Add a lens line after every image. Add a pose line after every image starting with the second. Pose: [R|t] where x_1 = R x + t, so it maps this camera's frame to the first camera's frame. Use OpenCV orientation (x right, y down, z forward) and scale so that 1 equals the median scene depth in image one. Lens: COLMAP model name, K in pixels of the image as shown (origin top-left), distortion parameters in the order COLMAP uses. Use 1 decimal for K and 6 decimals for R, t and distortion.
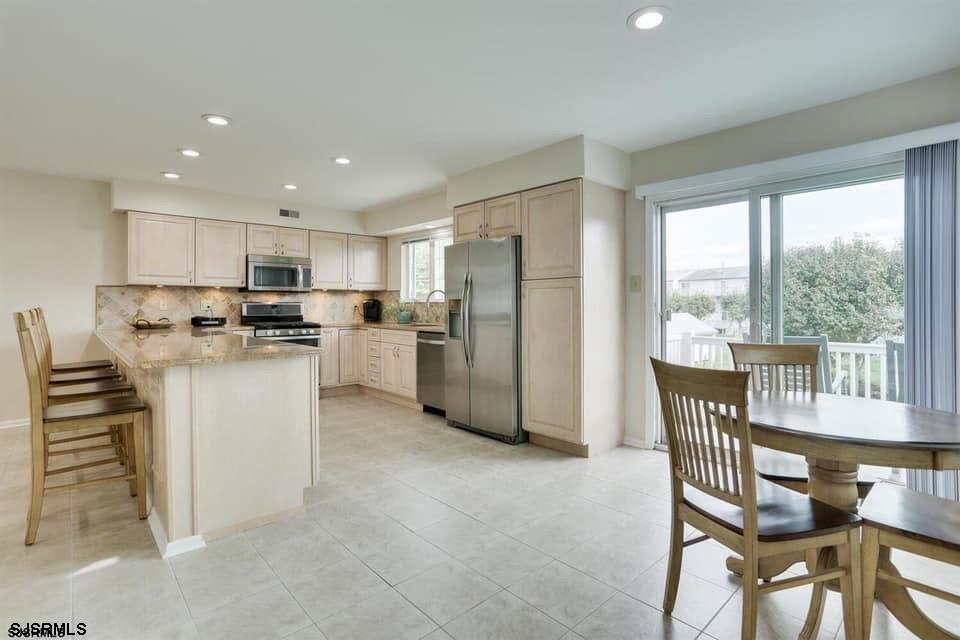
lens RADIAL K [[475.0, 0, 484.3], [0, 475.0, 309.5], [0, 0, 1]] dist [-0.075481, 0.052431]
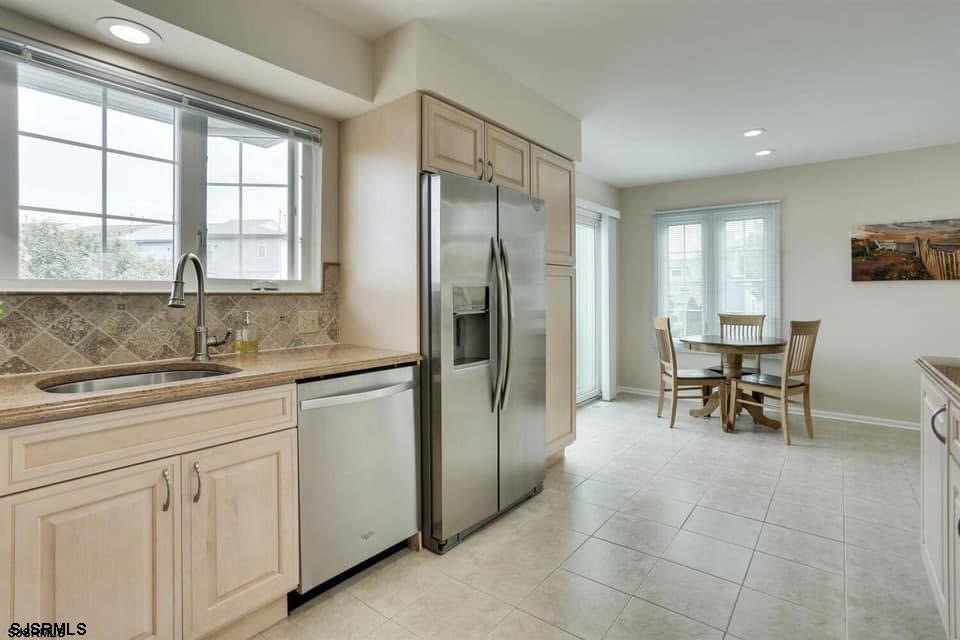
lens RADIAL K [[472.2, 0, 483.3], [0, 472.2, 303.9], [0, 0, 1]] dist [-0.005358, -0.000441]
pose [[-0.169677, -0.008717, 0.985461, -0.527356], [0.024859, 0.999605, 0.013122, -0.007886], [-0.985186, 0.026724, -0.169393, 1.002622]]
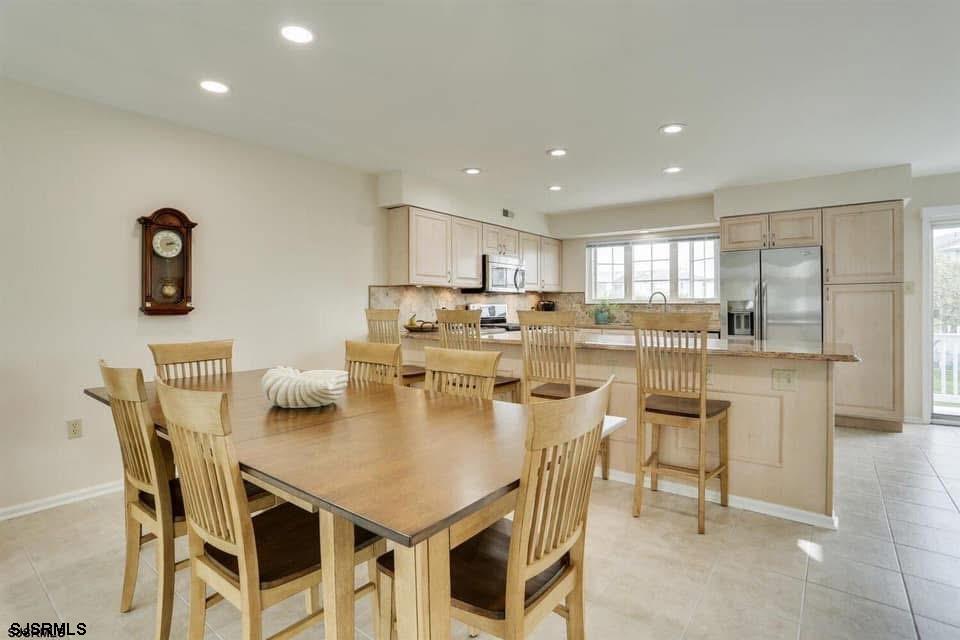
lens RADIAL K [[475.0, 0, 484.3], [0, 475.0, 309.5], [0, 0, 1]] dist [-0.075481, 0.052431]
pose [[0.981422, -0.003369, 0.191829, -0.803651], [0.004105, 0.999986, -0.003435, 0.000834], [-0.191815, 0.004158, 0.981422, 0.031849]]
